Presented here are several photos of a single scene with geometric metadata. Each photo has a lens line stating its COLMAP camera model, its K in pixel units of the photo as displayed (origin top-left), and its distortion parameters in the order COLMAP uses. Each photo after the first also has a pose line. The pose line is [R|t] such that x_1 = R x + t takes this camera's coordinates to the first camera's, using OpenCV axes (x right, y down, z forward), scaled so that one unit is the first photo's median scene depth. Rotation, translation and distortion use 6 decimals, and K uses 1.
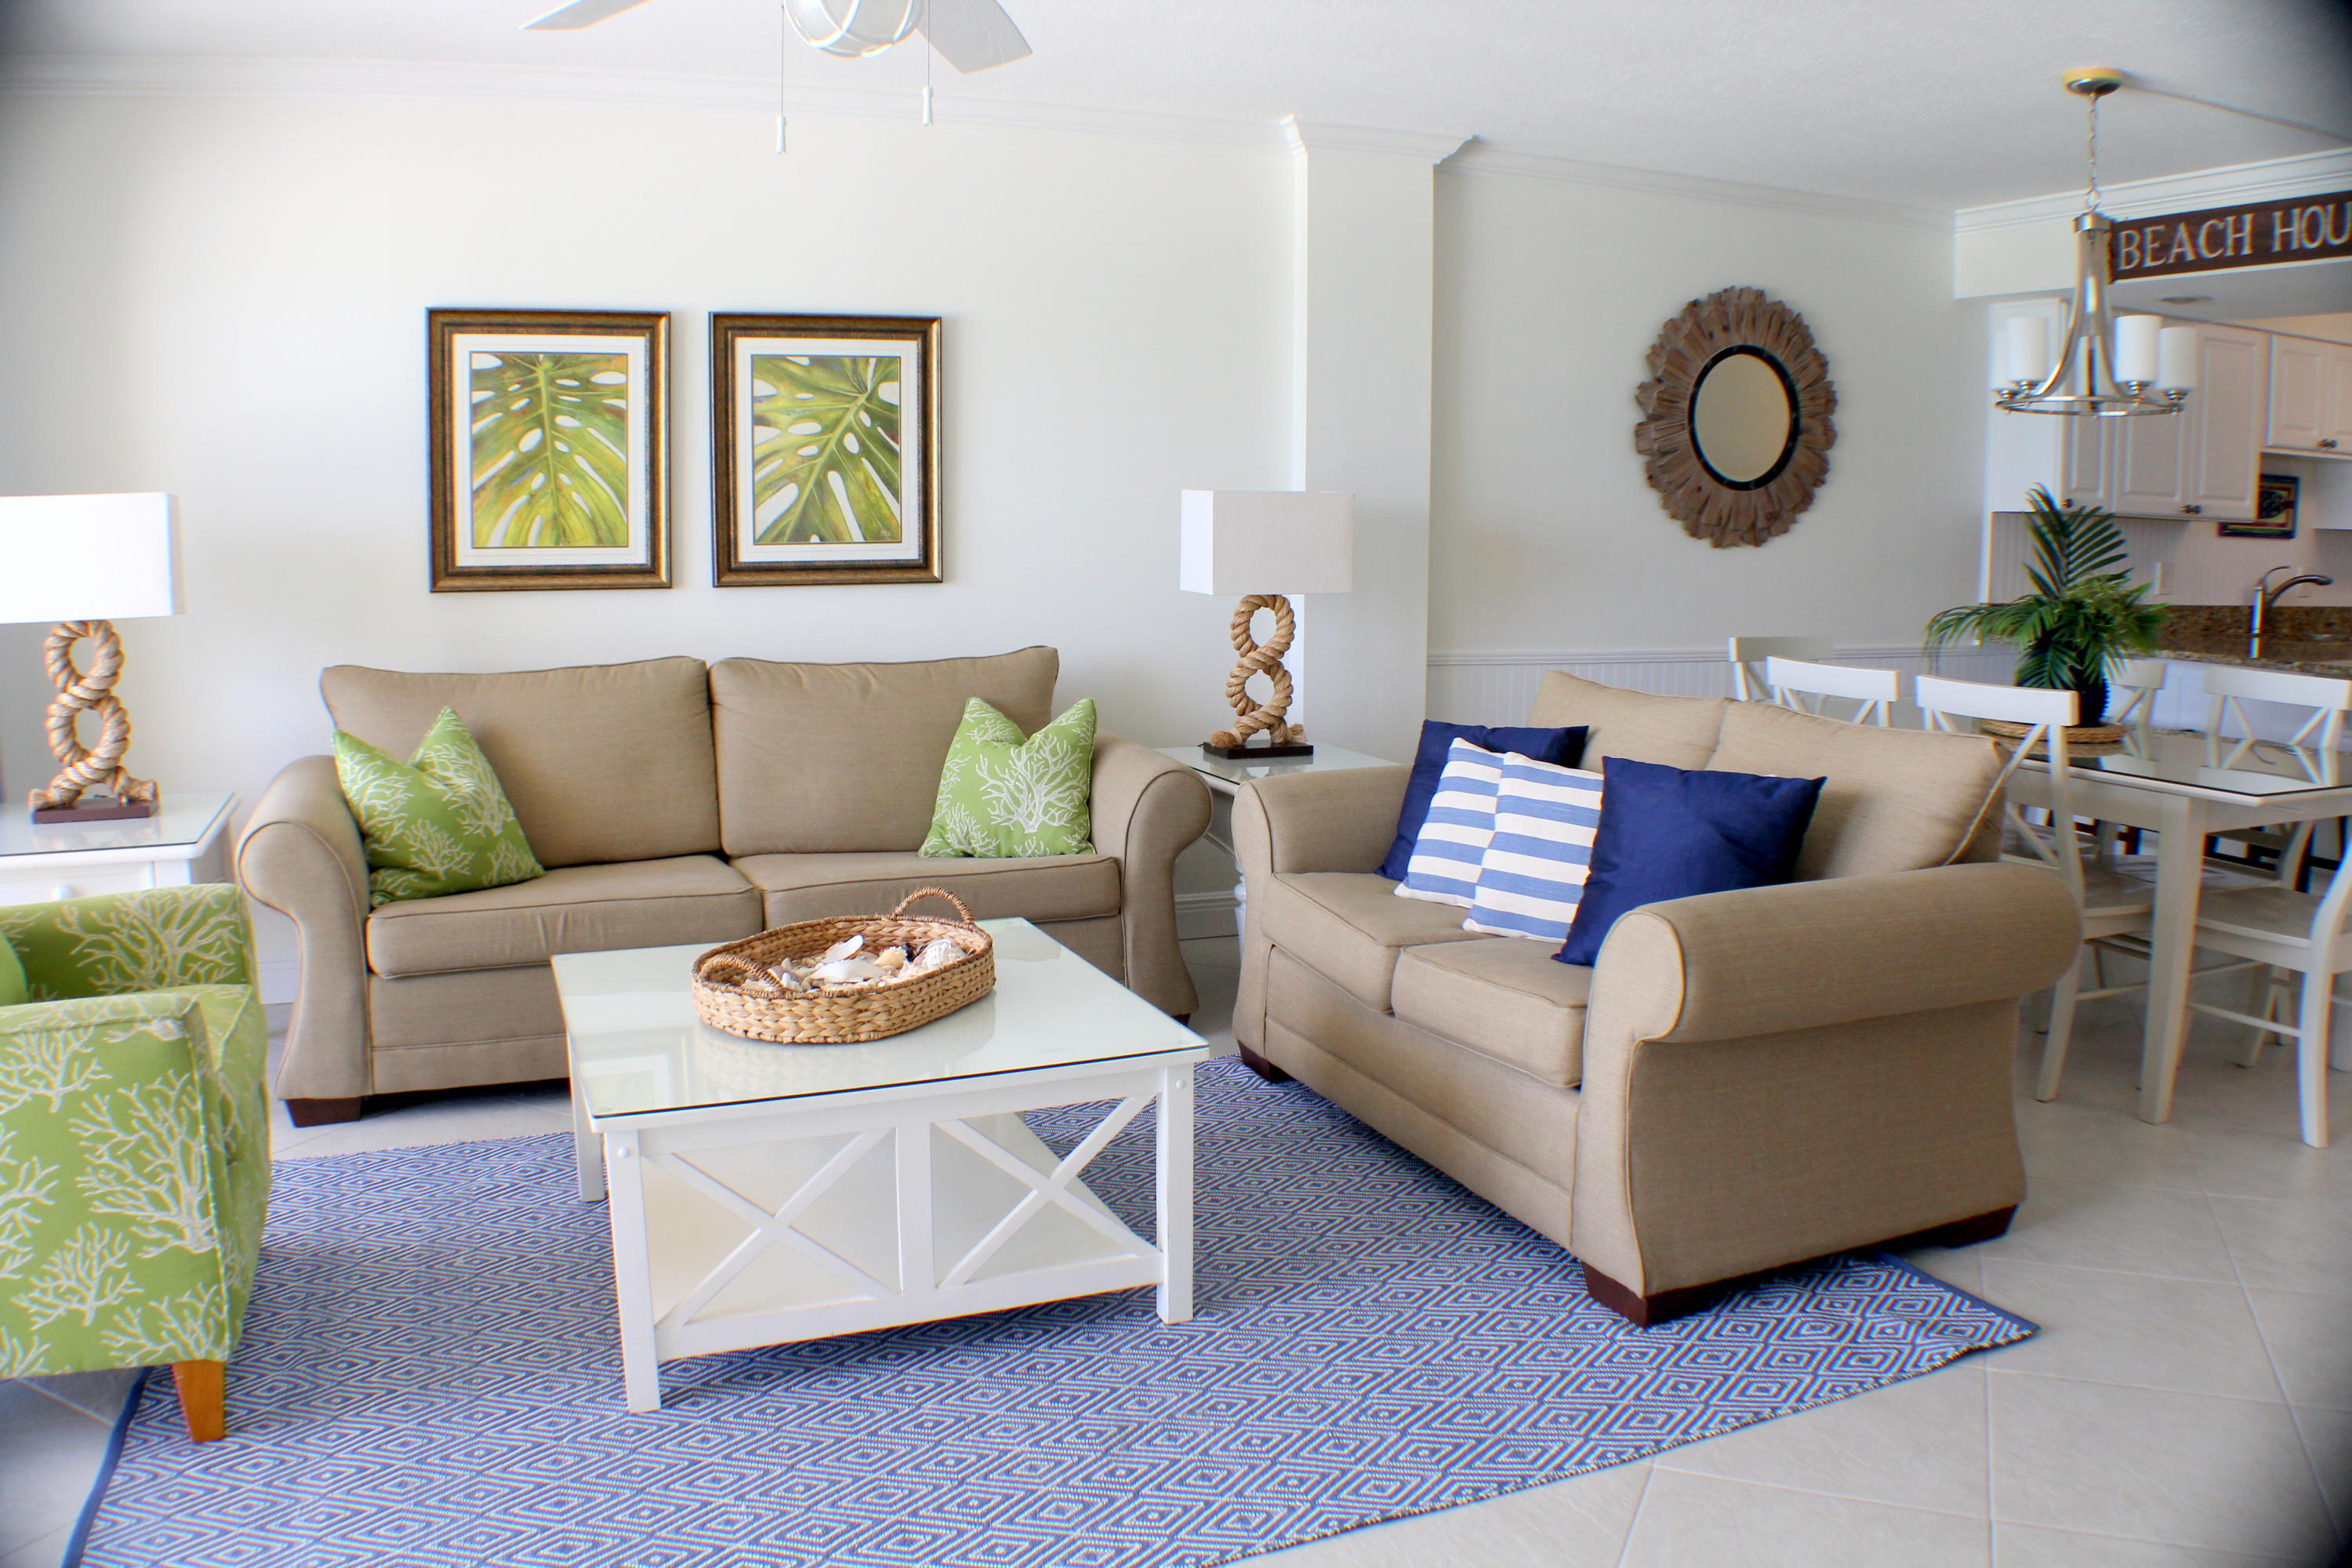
lens RADIAL K [[1753.6, 0, 1161.3], [0, 1753.6, 785.2], [0, 0, 1]] dist [-0.215300, 0.080294]
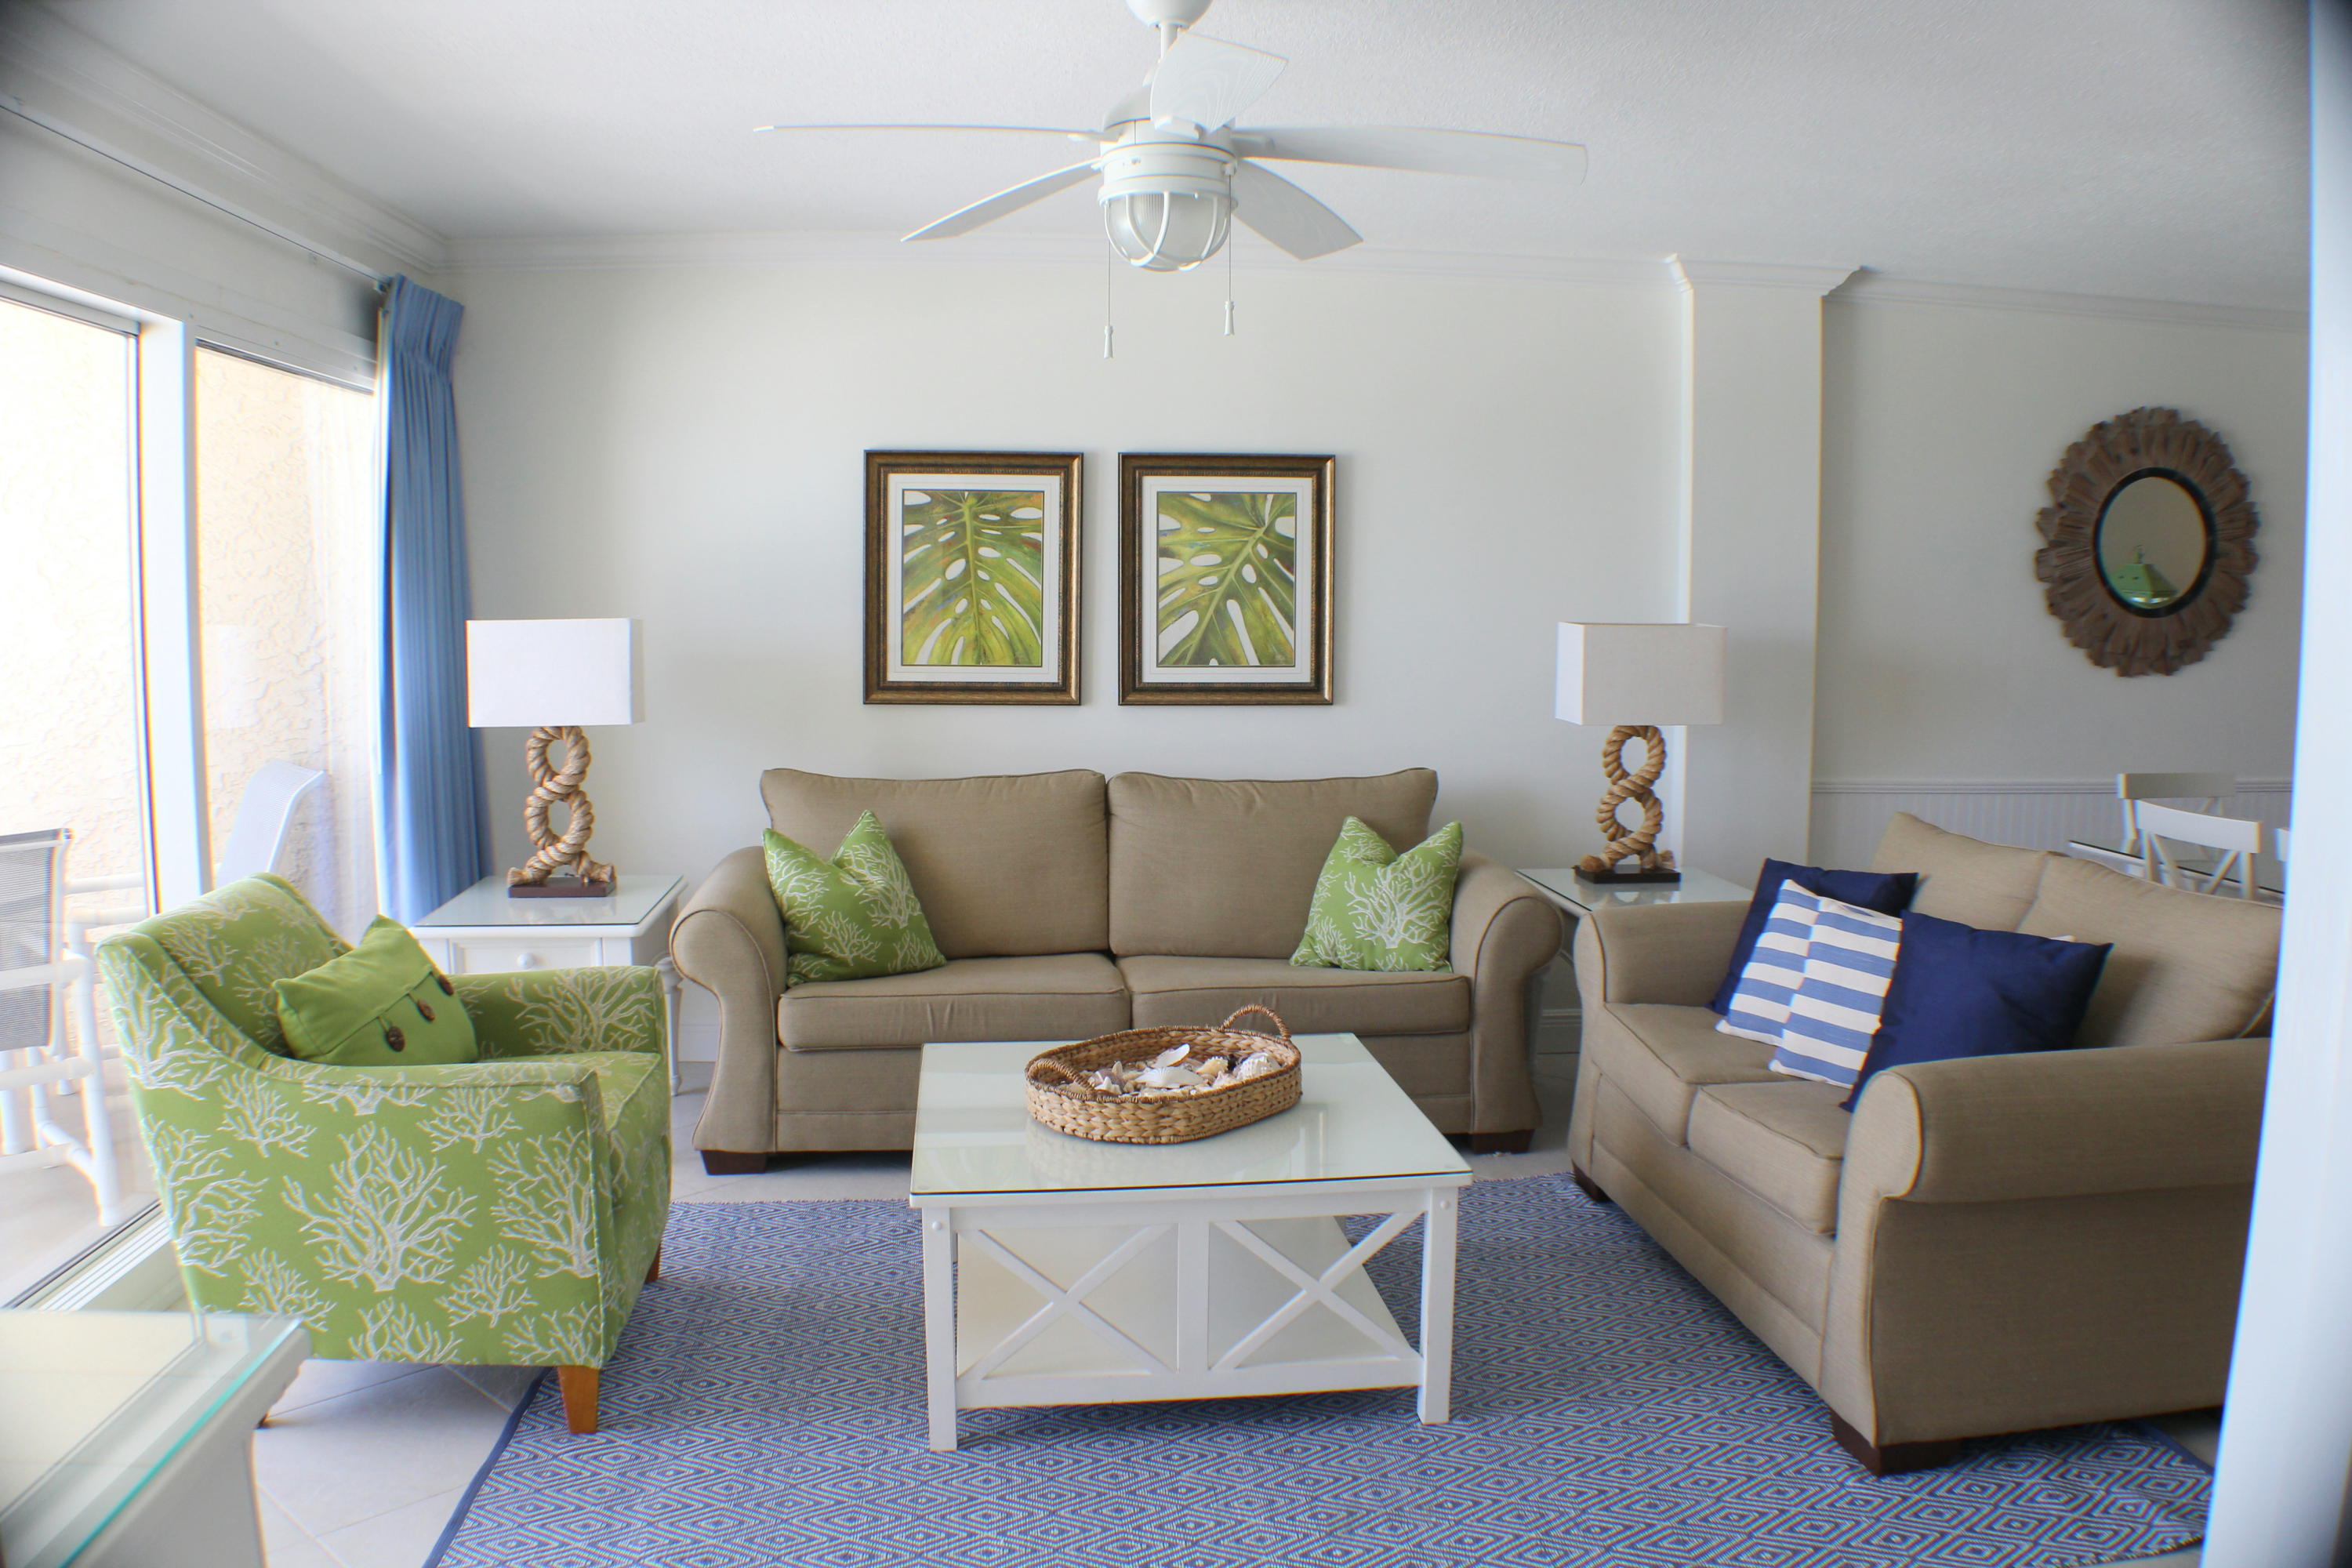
lens RADIAL K [[1753.6, 0, 1161.3], [0, 1753.6, 785.2], [0, 0, 1]] dist [-0.215300, 0.080294]
pose [[0.959347, 0.029763, -0.280655, 0.101699], [-0.041873, 0.998428, -0.037249, -0.031520], [0.279105, 0.047487, 0.959086, -0.067317]]
